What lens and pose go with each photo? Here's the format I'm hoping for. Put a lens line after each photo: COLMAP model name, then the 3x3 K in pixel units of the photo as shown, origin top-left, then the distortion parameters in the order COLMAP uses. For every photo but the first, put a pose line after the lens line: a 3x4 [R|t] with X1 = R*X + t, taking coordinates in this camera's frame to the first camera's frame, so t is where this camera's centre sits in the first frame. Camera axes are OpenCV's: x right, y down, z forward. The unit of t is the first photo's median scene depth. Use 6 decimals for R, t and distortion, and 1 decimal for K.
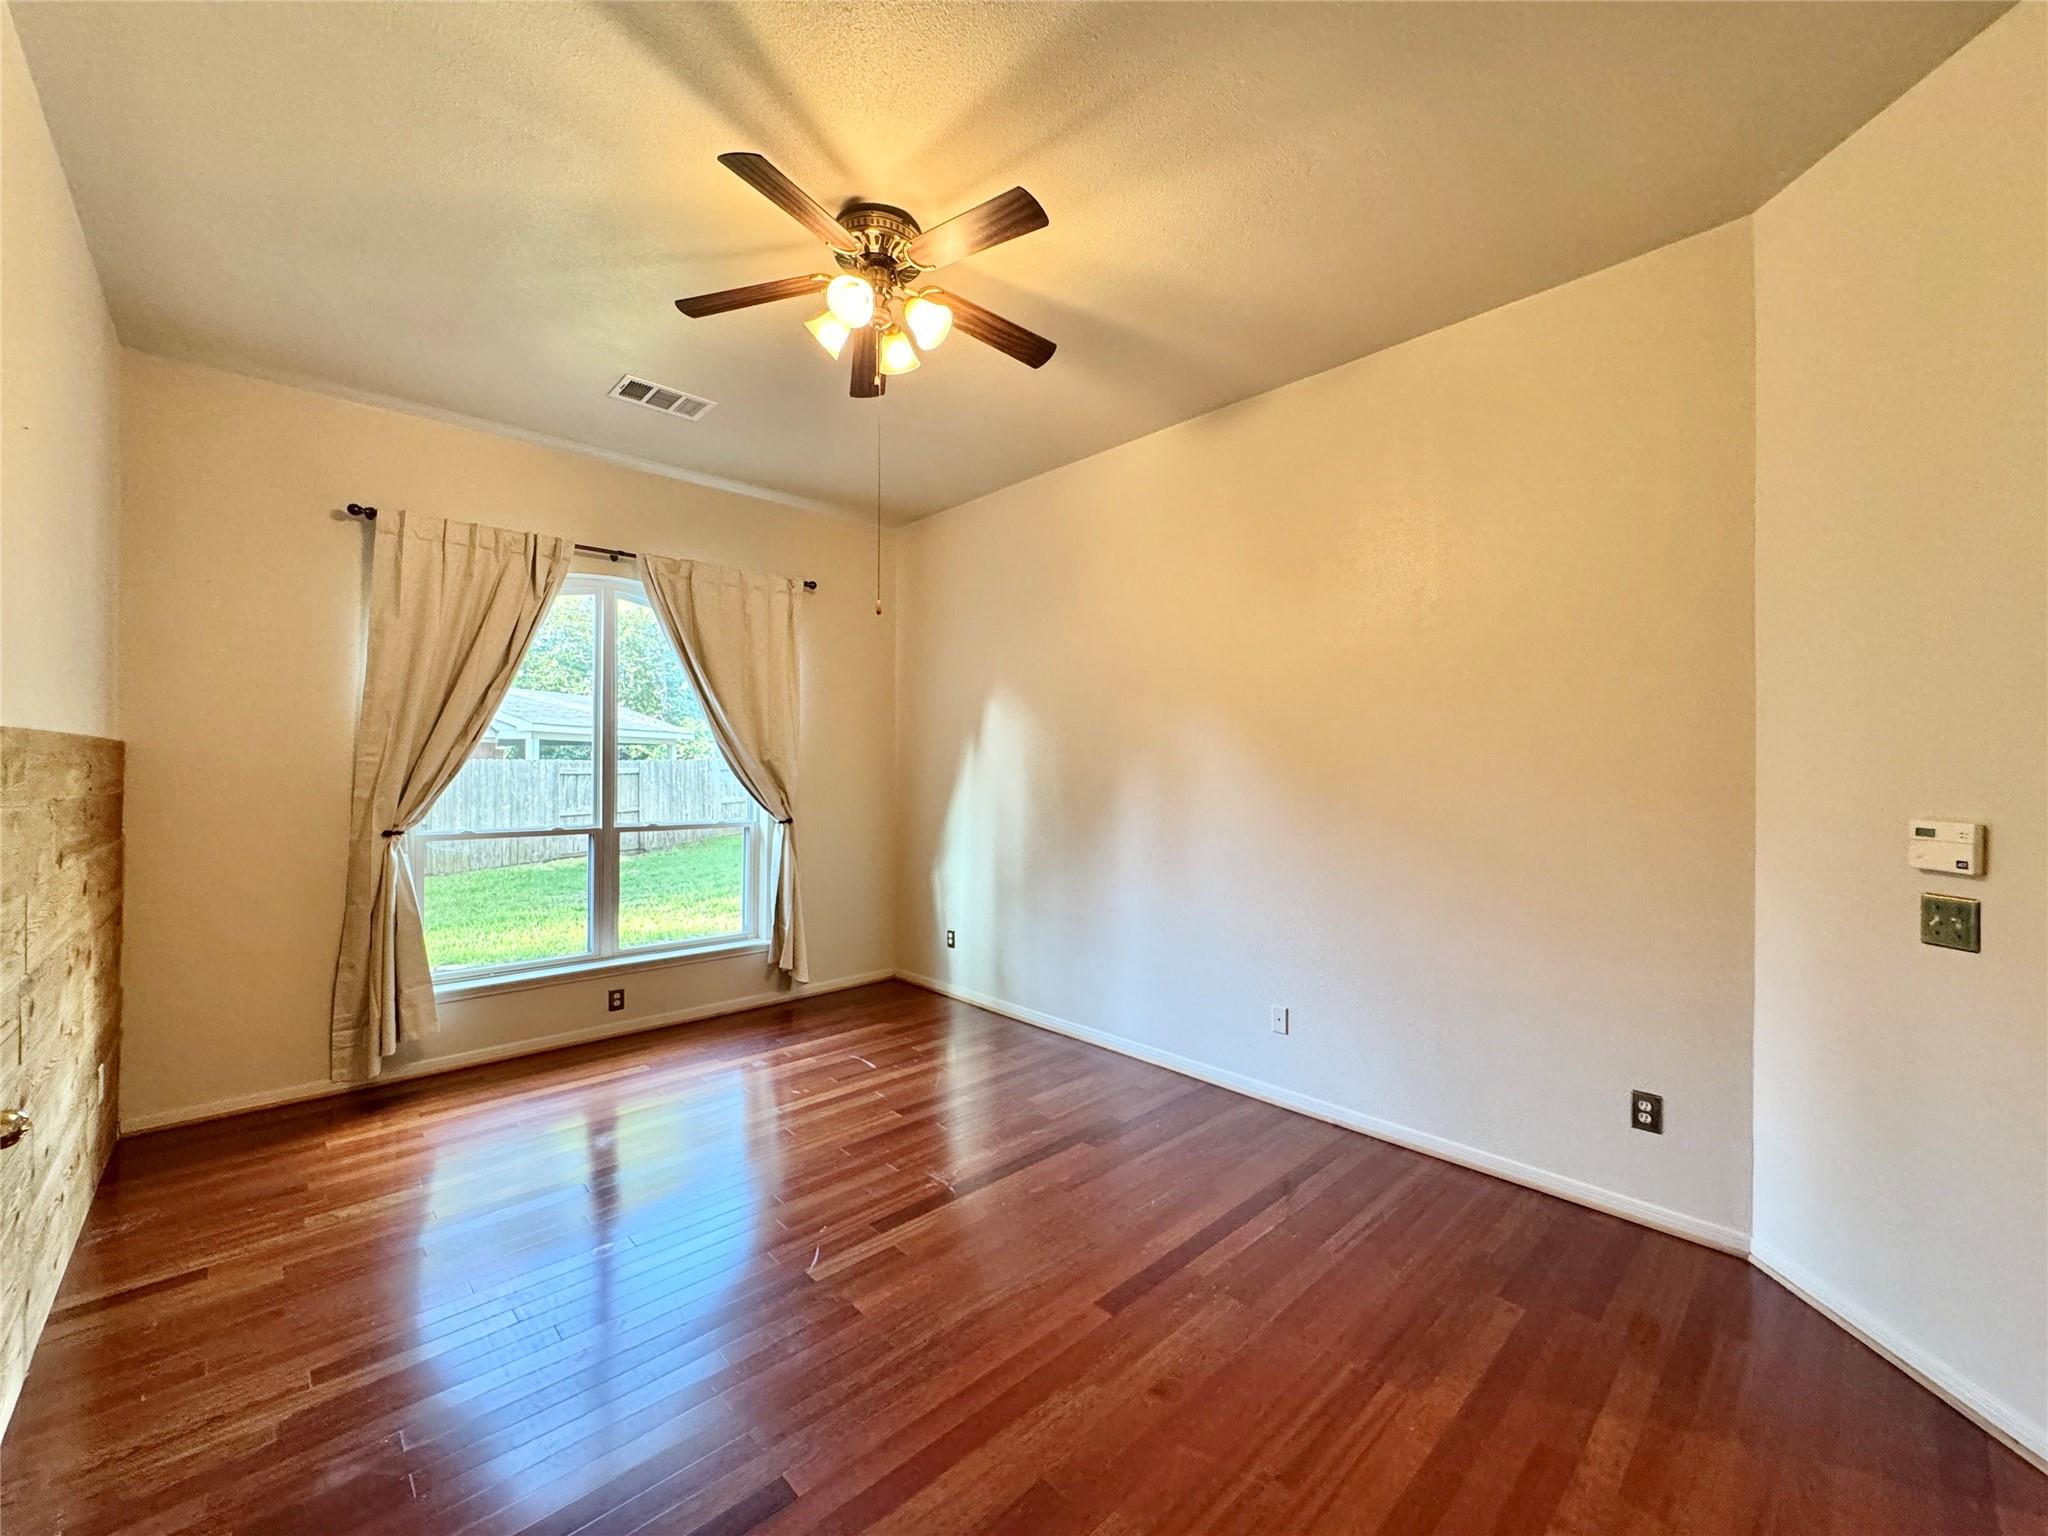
lens RADIAL K [[822.0, 0, 1021.3], [0, 822.0, 765.9], [0, 0, 1]] dist [-0.003329, -0.000397]
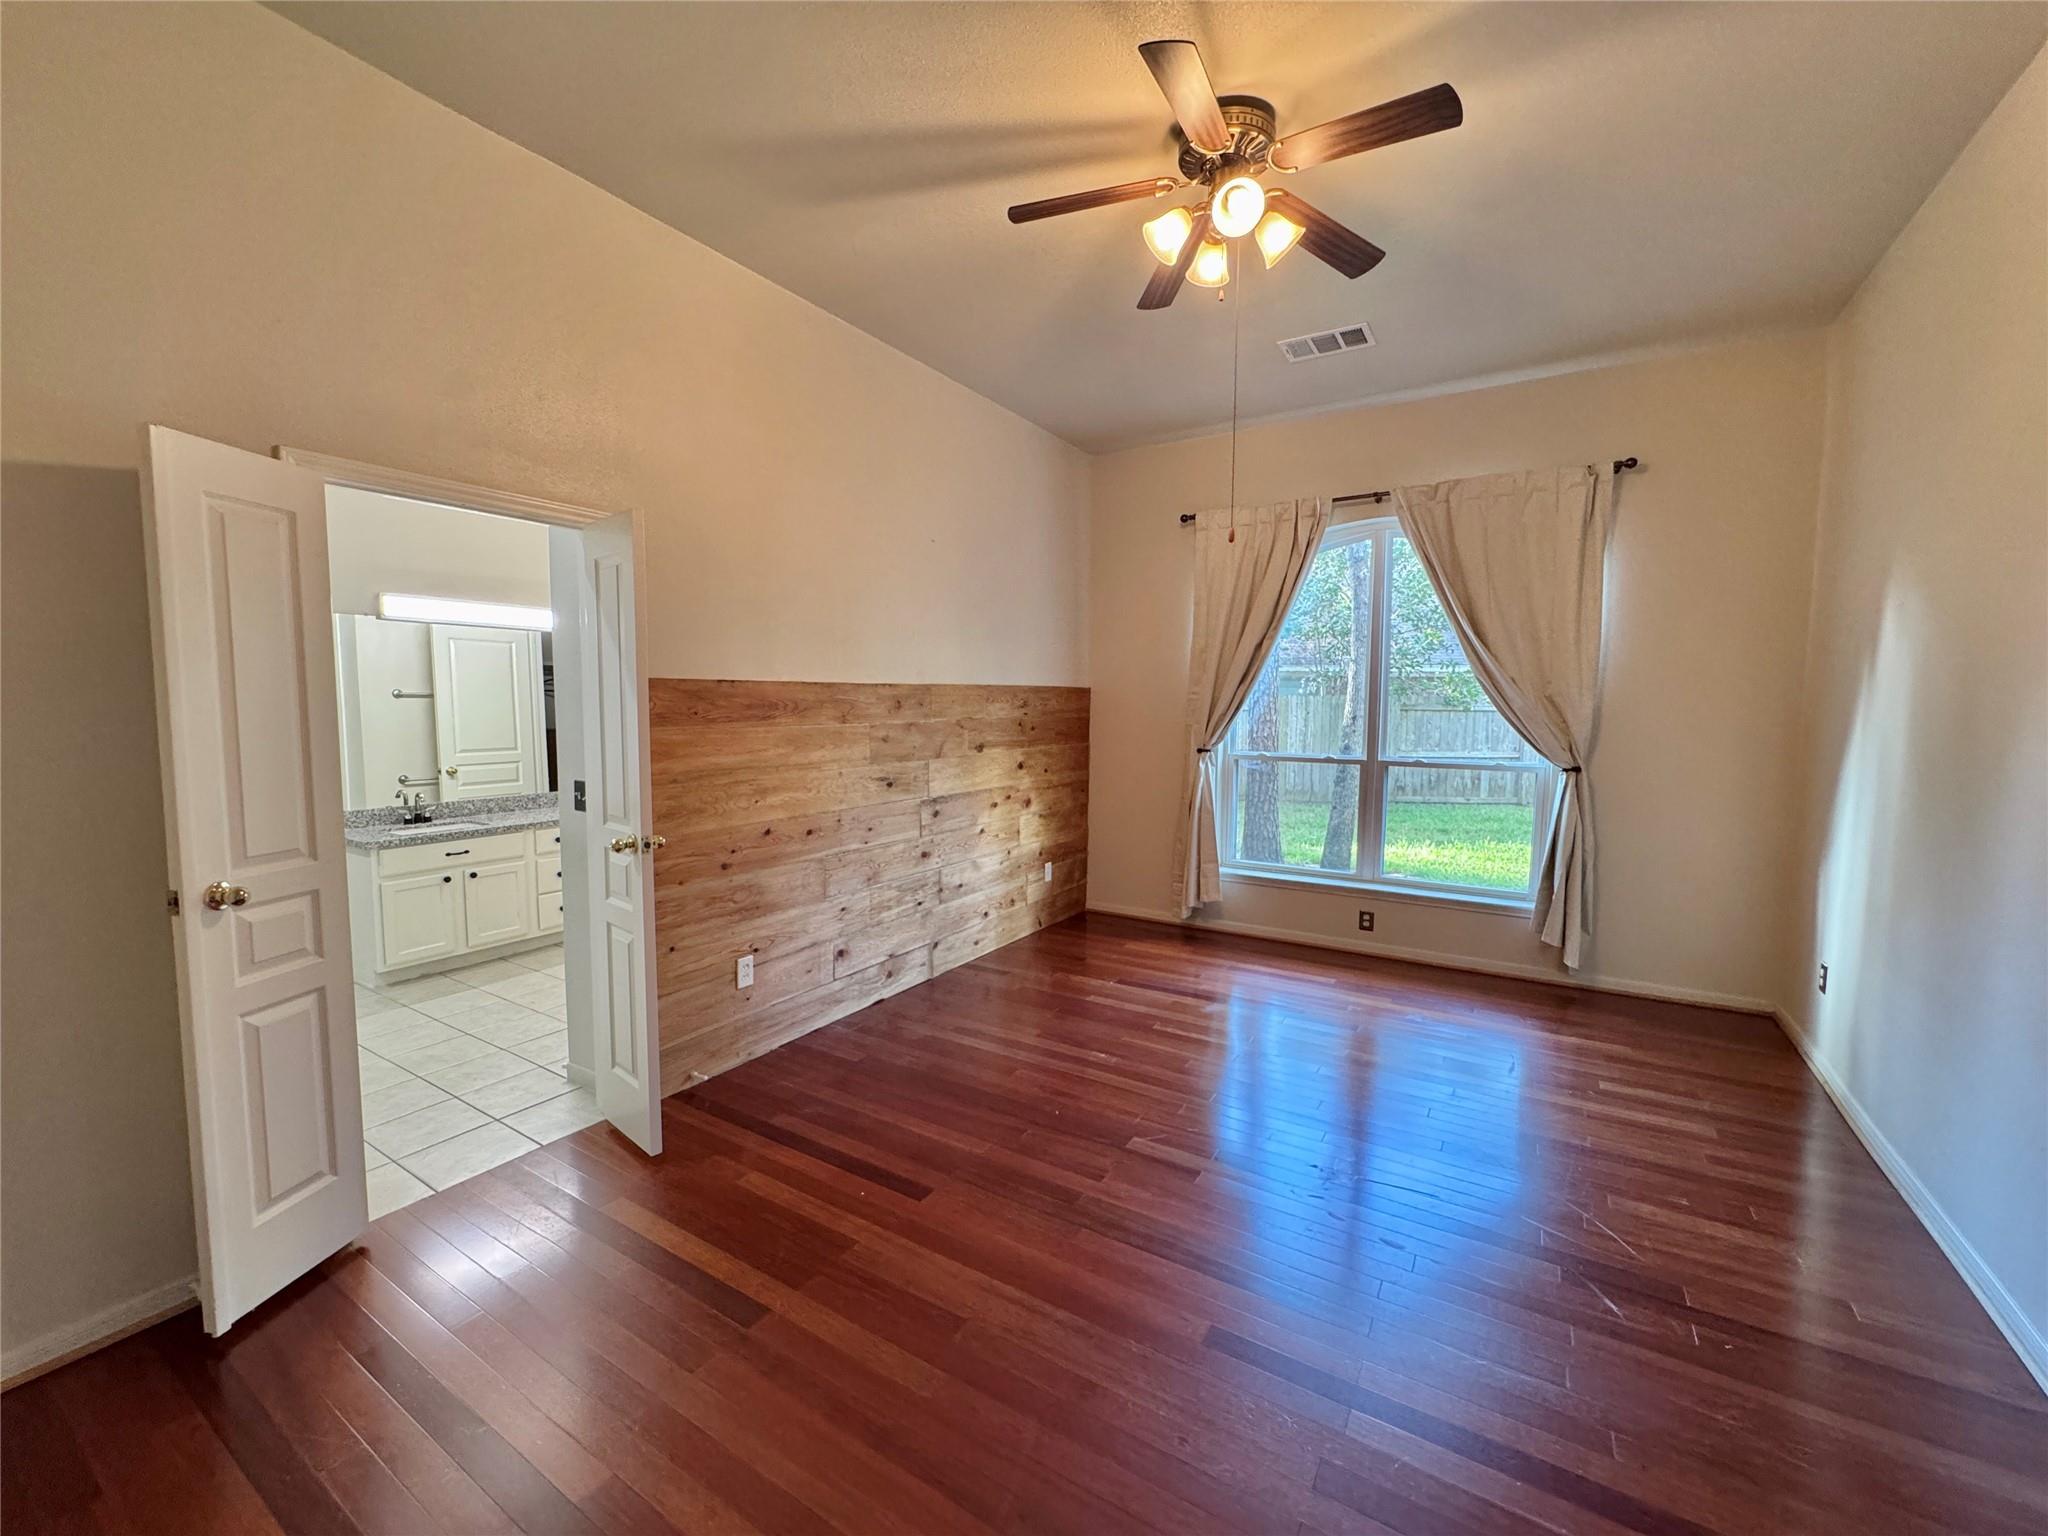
lens RADIAL K [[822.0, 0, 1021.3], [0, 822.0, 765.9], [0, 0, 1]] dist [-0.003329, -0.000397]
pose [[0.249516, 0.073045, -0.965612, 0.409034], [-0.000273, 0.997156, 0.075361, 0.002578], [0.968371, -0.018540, 0.248827, 0.295616]]
